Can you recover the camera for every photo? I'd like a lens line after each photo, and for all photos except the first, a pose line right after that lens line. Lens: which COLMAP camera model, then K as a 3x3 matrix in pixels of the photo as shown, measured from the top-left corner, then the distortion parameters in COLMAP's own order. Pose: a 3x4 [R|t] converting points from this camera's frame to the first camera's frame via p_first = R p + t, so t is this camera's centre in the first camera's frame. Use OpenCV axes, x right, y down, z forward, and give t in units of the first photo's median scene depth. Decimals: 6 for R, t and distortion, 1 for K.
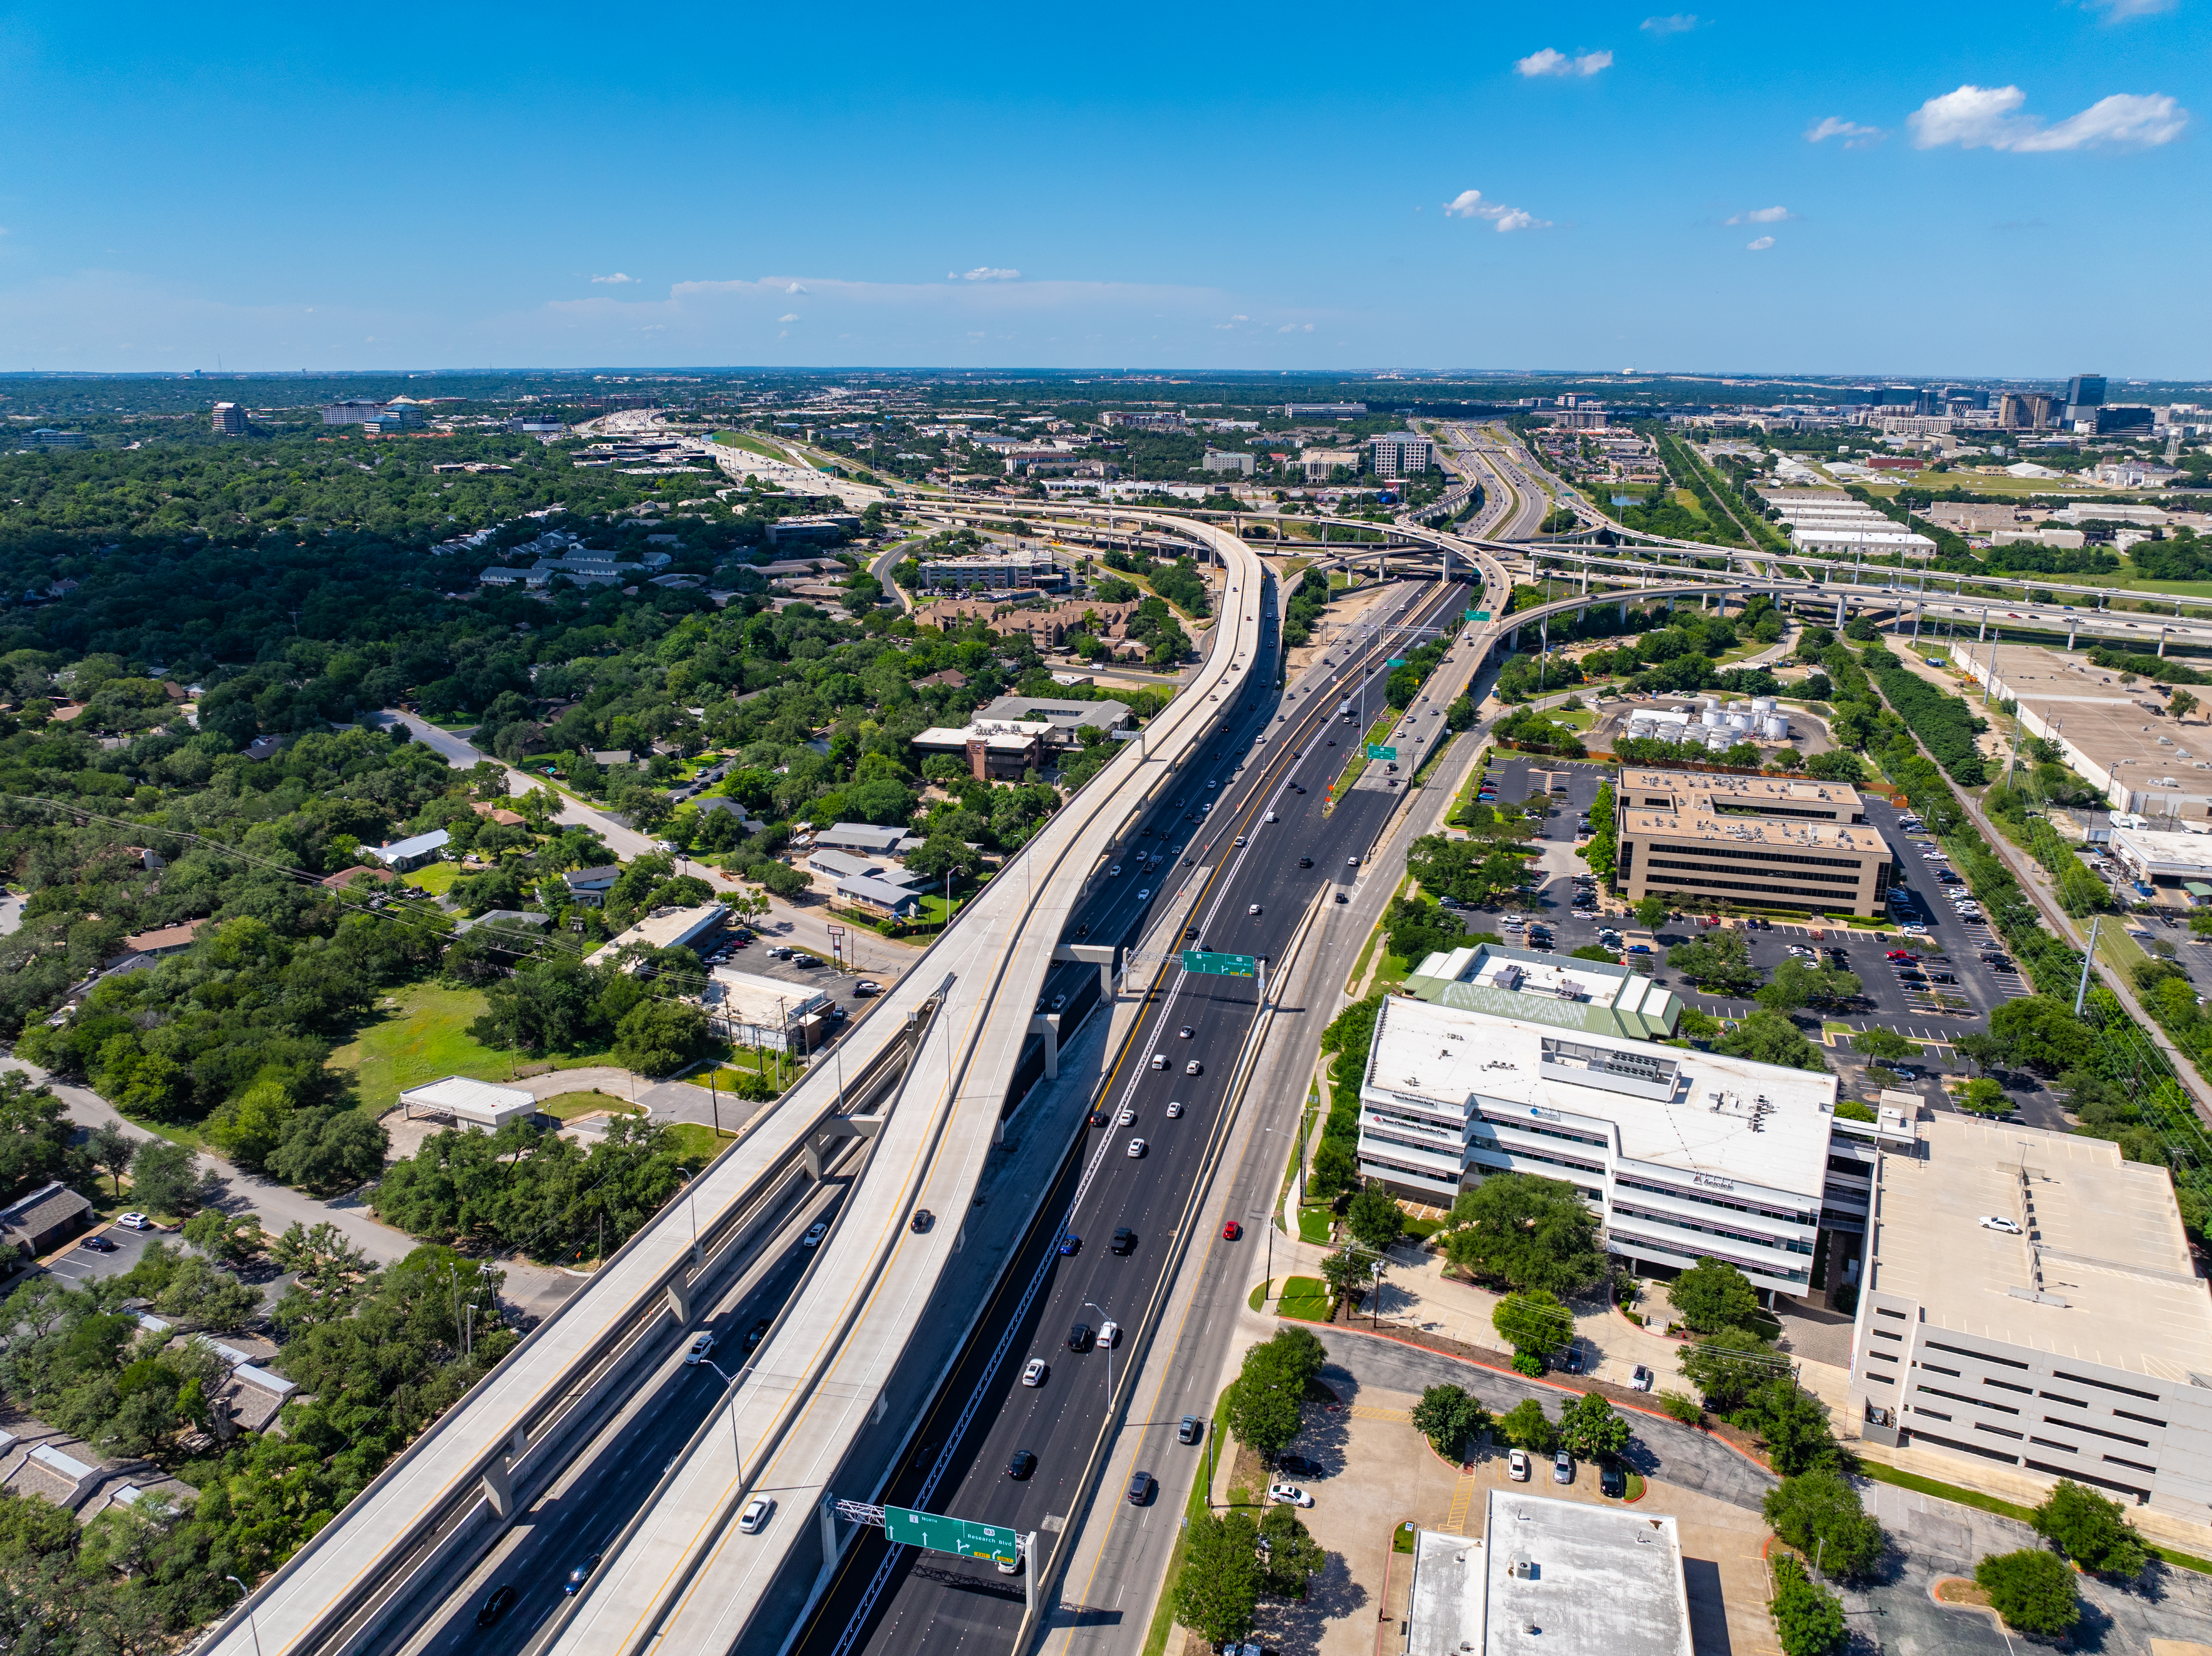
lens RADIAL K [[1544.4, 0, 1116.2], [0, 1544.4, 830.4], [0, 0, 1]] dist [-0.037270, -0.000913]
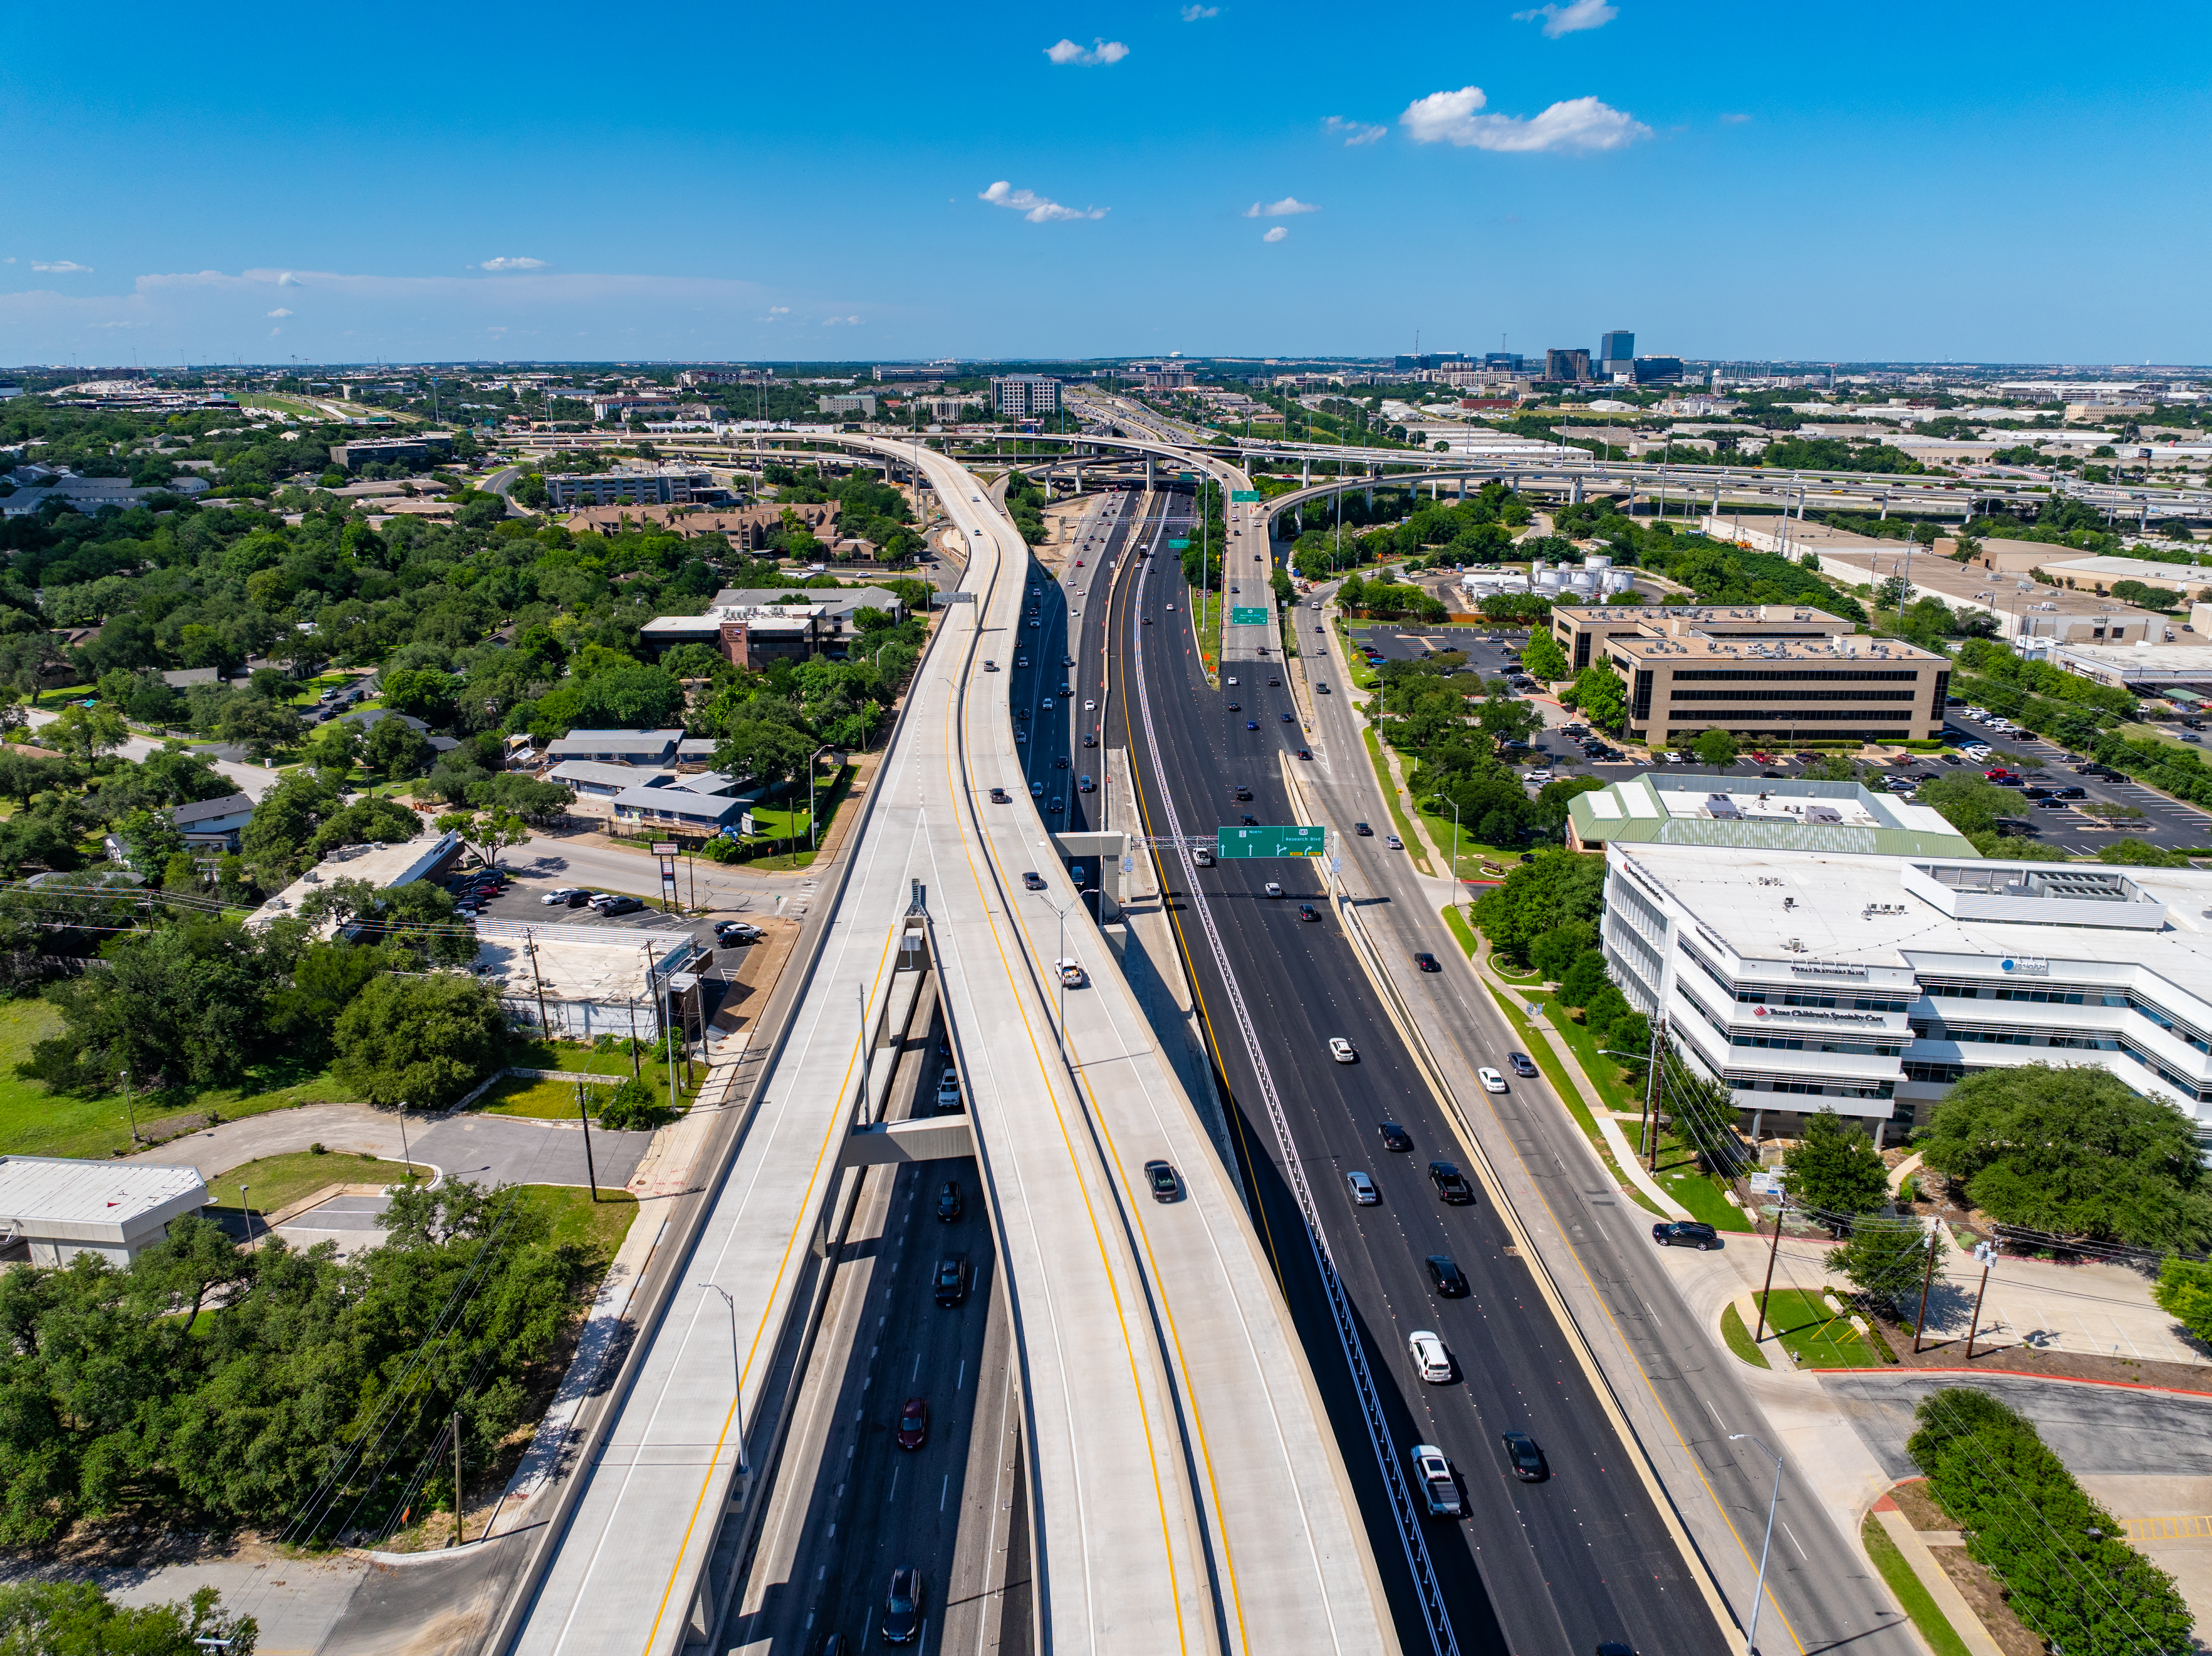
lens RADIAL K [[1544.4, 0, 1095.5], [0, 1544.4, 867.9], [0, 0, 1]] dist [-0.037270, -0.000913]
pose [[0.963970, -0.092231, 0.249509, -0.138099], [0.086123, 0.995659, 0.035311, 0.053565], [-0.251682, -0.012550, 0.967729, 0.294806]]
